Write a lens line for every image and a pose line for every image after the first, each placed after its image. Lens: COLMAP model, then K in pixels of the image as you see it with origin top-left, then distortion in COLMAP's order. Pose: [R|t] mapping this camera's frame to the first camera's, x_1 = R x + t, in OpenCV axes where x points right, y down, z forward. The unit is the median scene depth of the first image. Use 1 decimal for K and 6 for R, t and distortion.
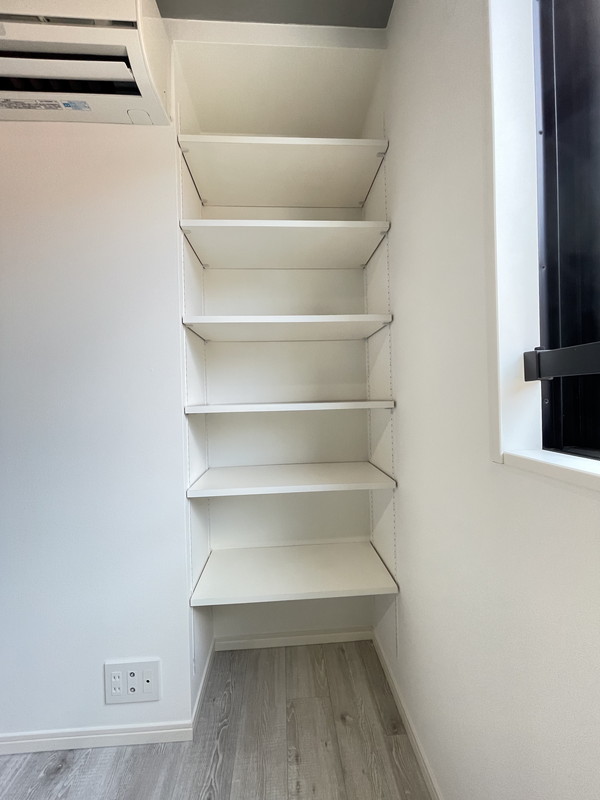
lens RADIAL K [[325.9, 0, 299.1], [0, 325.9, 394.8], [0, 0, 1]] dist [0.002149, -0.000634]
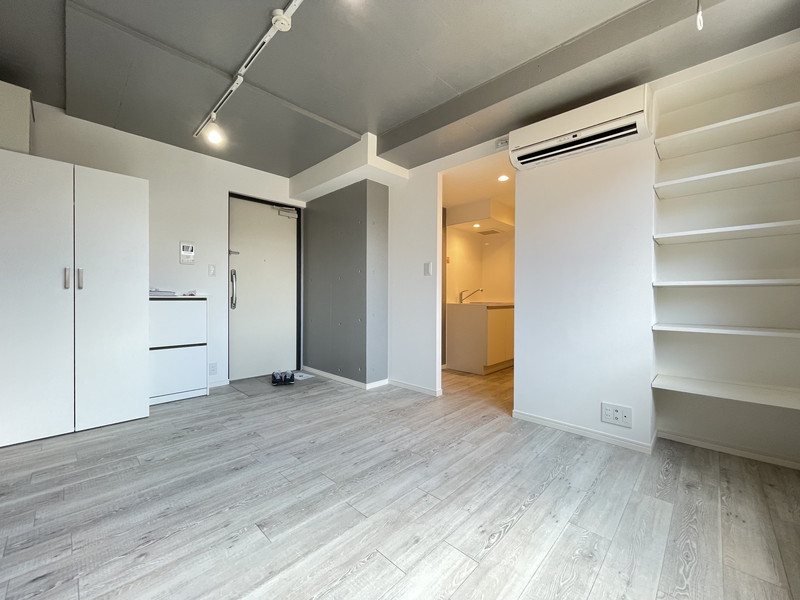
lens RADIAL K [[325.9, 0, 403.1], [0, 325.9, 298.0], [0, 0, 1]] dist [0.002149, -0.000634]
pose [[0.681236, 0.028778, -0.731498, 0.053980], [-0.050133, 0.998715, -0.007398, 0.217671], [0.730345, 0.041712, 0.681804, -1.366738]]
